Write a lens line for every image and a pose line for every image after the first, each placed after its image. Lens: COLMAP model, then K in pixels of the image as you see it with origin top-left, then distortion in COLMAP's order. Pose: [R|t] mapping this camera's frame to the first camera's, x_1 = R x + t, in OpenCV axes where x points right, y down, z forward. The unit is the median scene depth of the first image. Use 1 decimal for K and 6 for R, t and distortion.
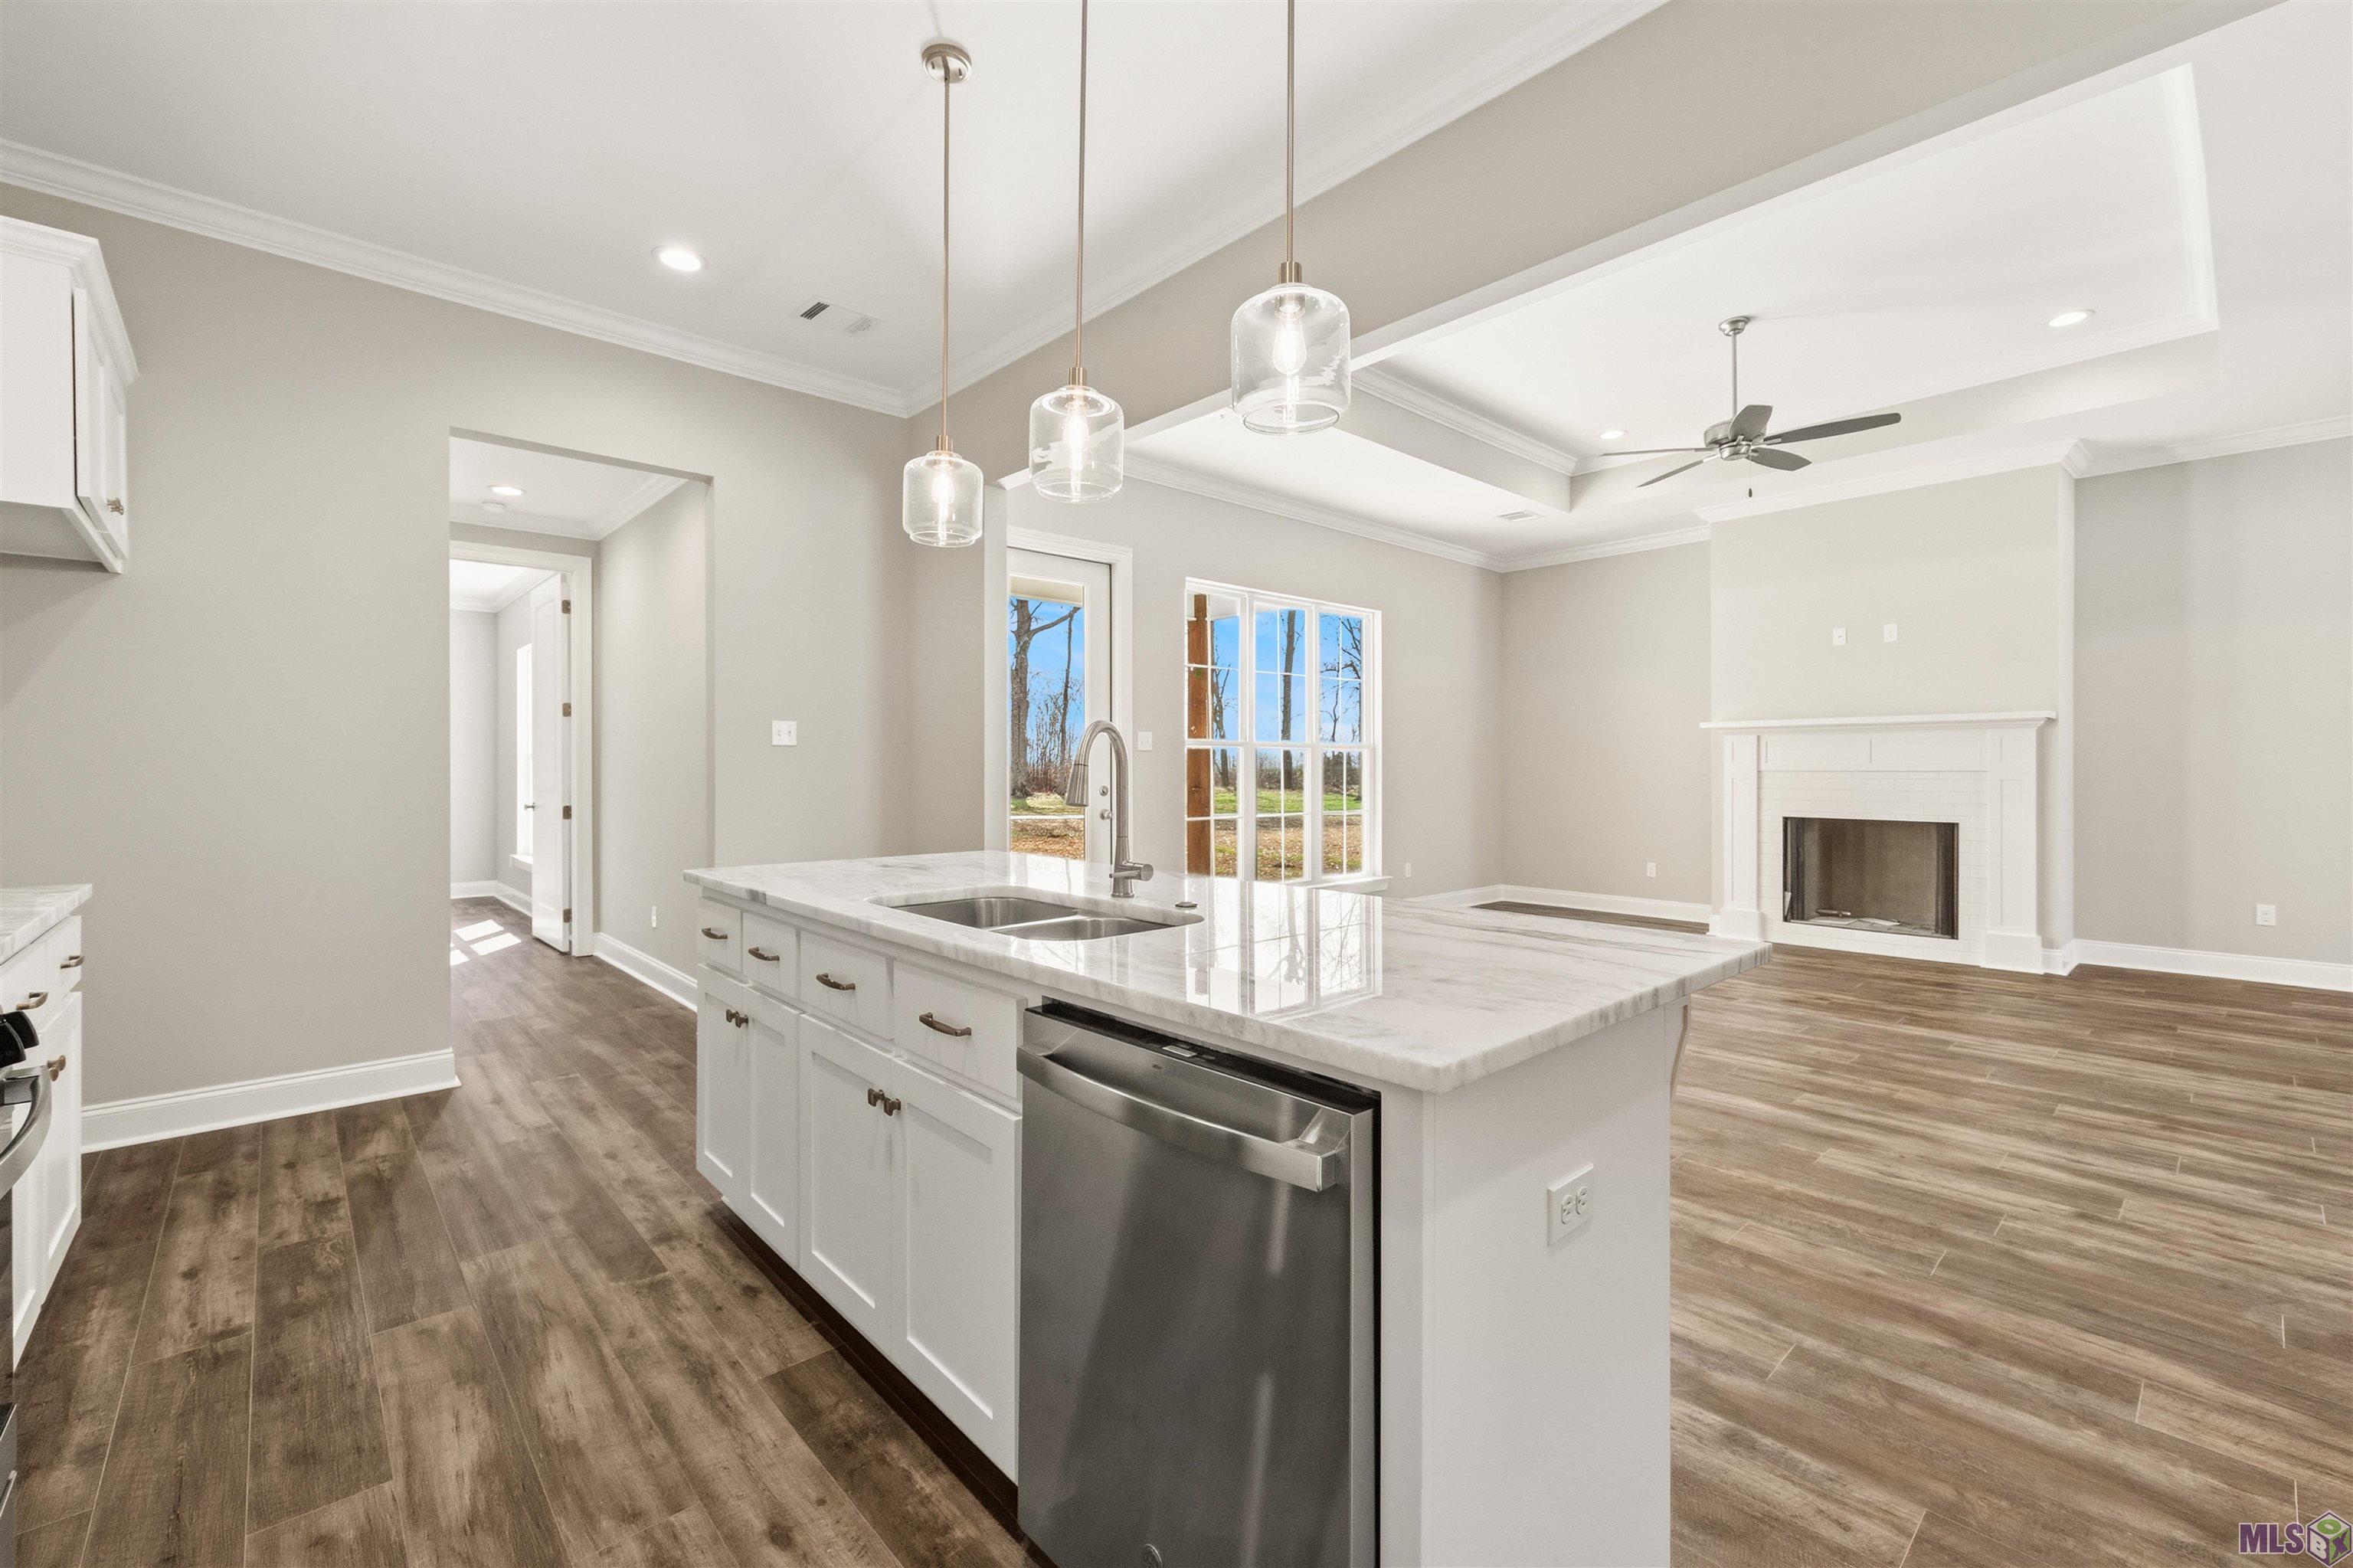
lens RADIAL K [[987.1, 0, 1177.3], [0, 987.1, 767.0], [0, 0, 1]] dist [0.004428, -0.000047]
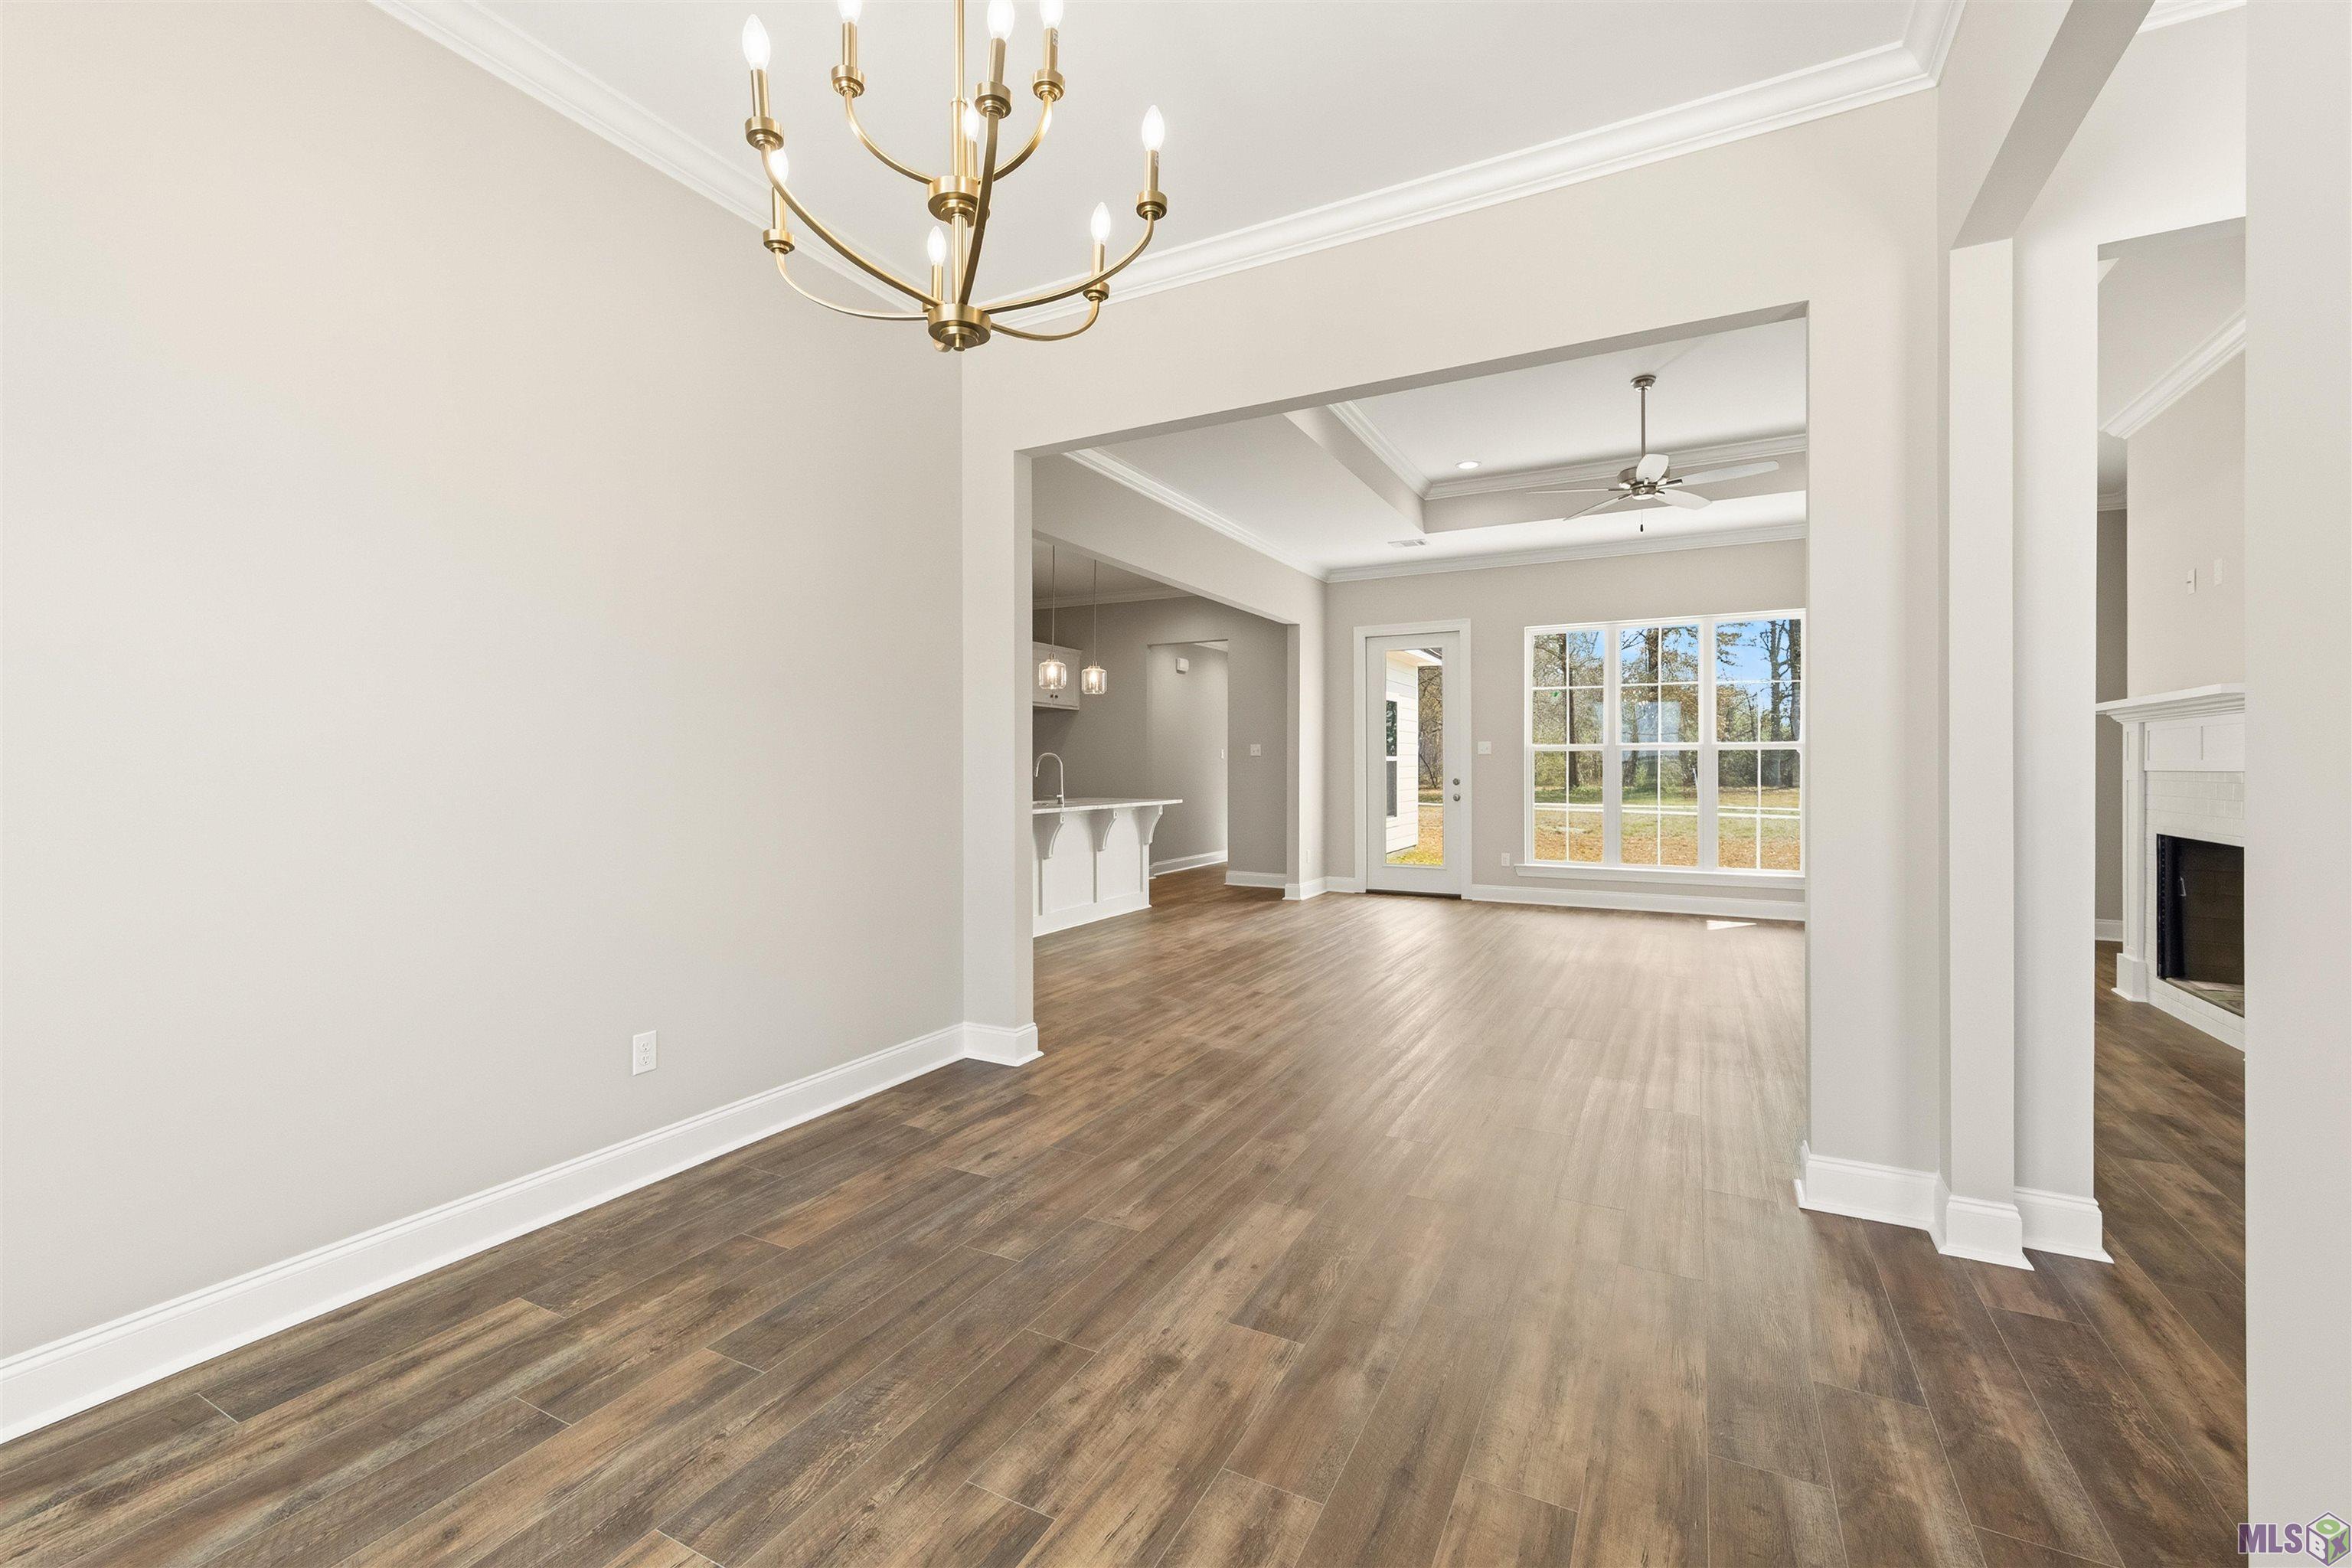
lens RADIAL K [[988.6, 0, 1166.6], [0, 988.6, 771.6], [0, 0, 1]] dist [0.003337, 0.000020]
pose [[0.327016, 0.006252, -0.944998, 1.251846], [0.002057, 0.999971, 0.007328, -0.002551], [0.945017, -0.004341, 0.326993, 0.083573]]
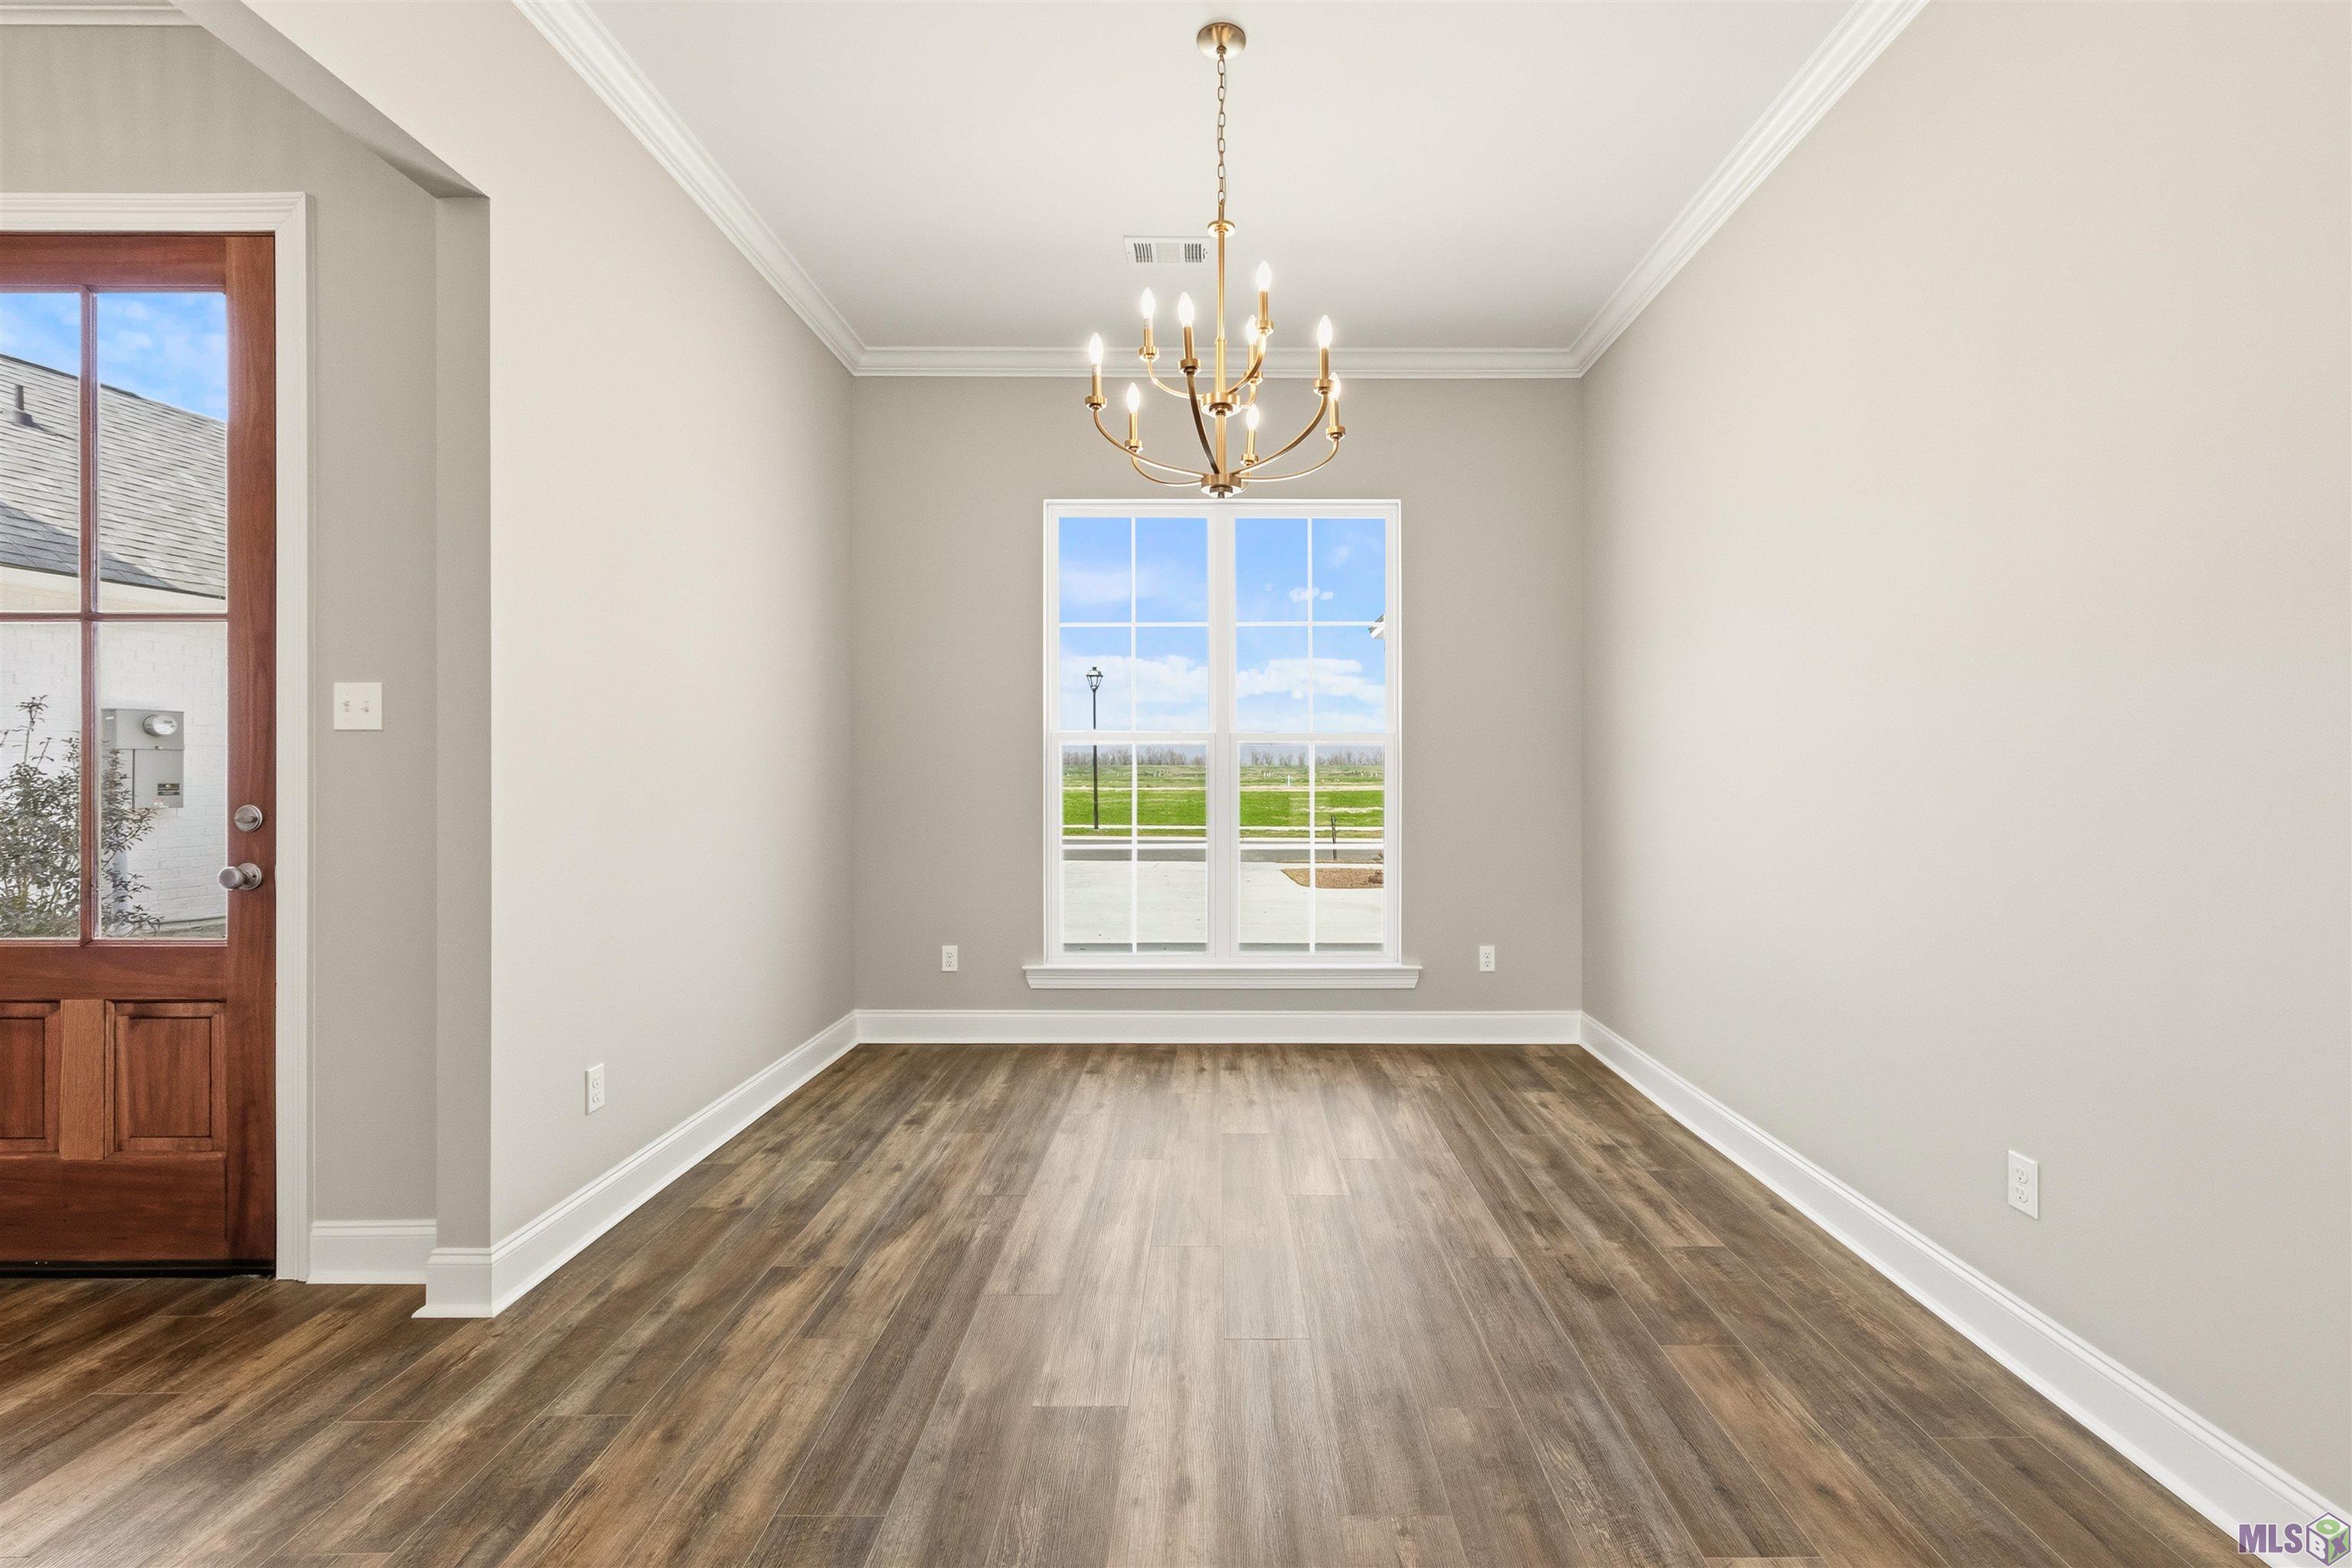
lens RADIAL K [[1013.9, 0, 1219.6], [0, 1013.9, 770.4], [0, 0, 1]] dist [0.003076, 0.000126]
pose [[-0.735956, 0.003027, 0.677023, 0.658771], [0.000295, 0.999991, -0.004150, -0.001187], [-0.677030, -0.002854, -0.735950, 0.451915]]
